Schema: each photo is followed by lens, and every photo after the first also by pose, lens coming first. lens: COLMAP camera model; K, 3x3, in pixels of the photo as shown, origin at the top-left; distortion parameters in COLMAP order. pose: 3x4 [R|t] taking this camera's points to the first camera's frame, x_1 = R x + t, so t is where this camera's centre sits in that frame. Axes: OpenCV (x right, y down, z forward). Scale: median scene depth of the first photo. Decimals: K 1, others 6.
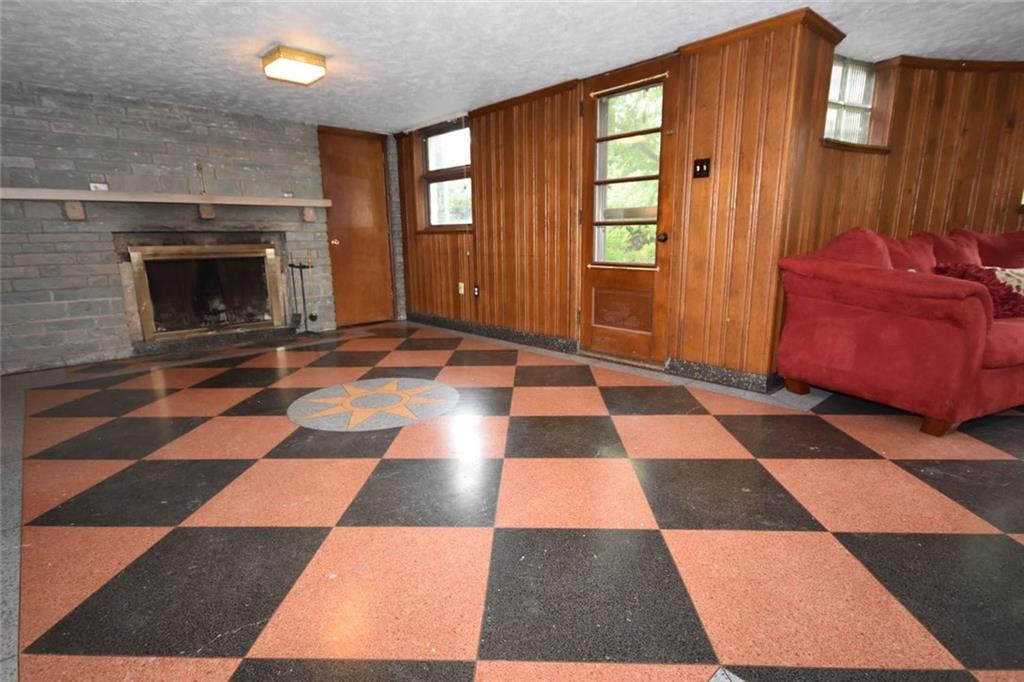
lens RADIAL K [[500.4, 0, 510.8], [0, 500.4, 343.1], [0, 0, 1]] dist [0.004055, 0.000119]
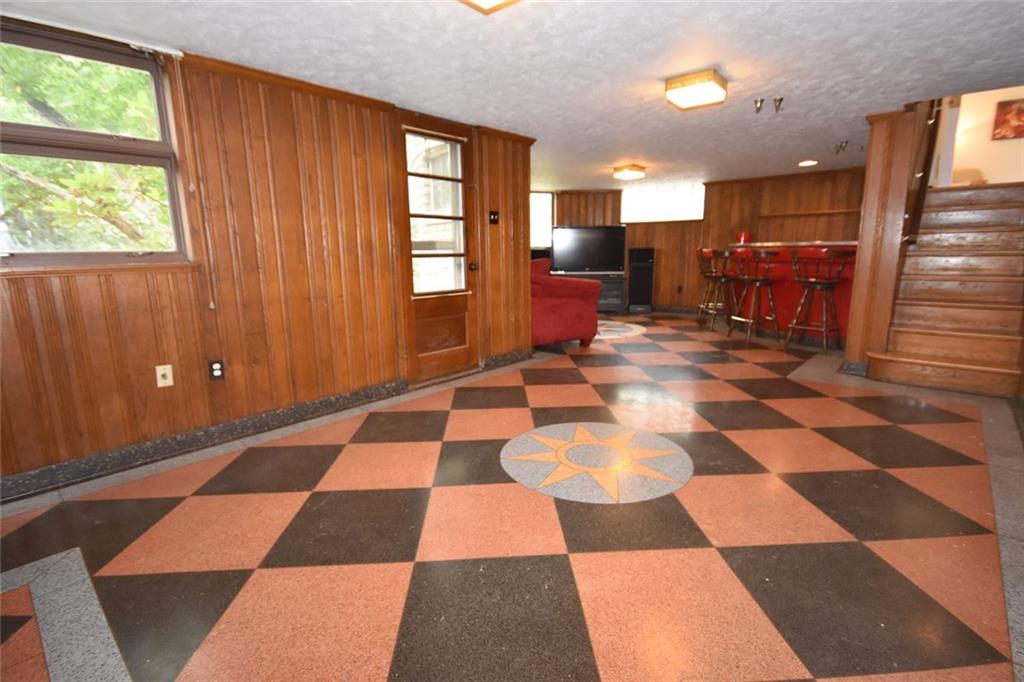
lens RADIAL K [[491.9, 0, 508.6], [0, 491.9, 346.4], [0, 0, 1]] dist [0.003231, 0.000221]
pose [[-0.101425, -0.171611, 0.979930, -0.900029], [0.228492, 0.954659, 0.190835, -0.222059], [-0.968248, 0.243261, -0.057615, 0.973952]]
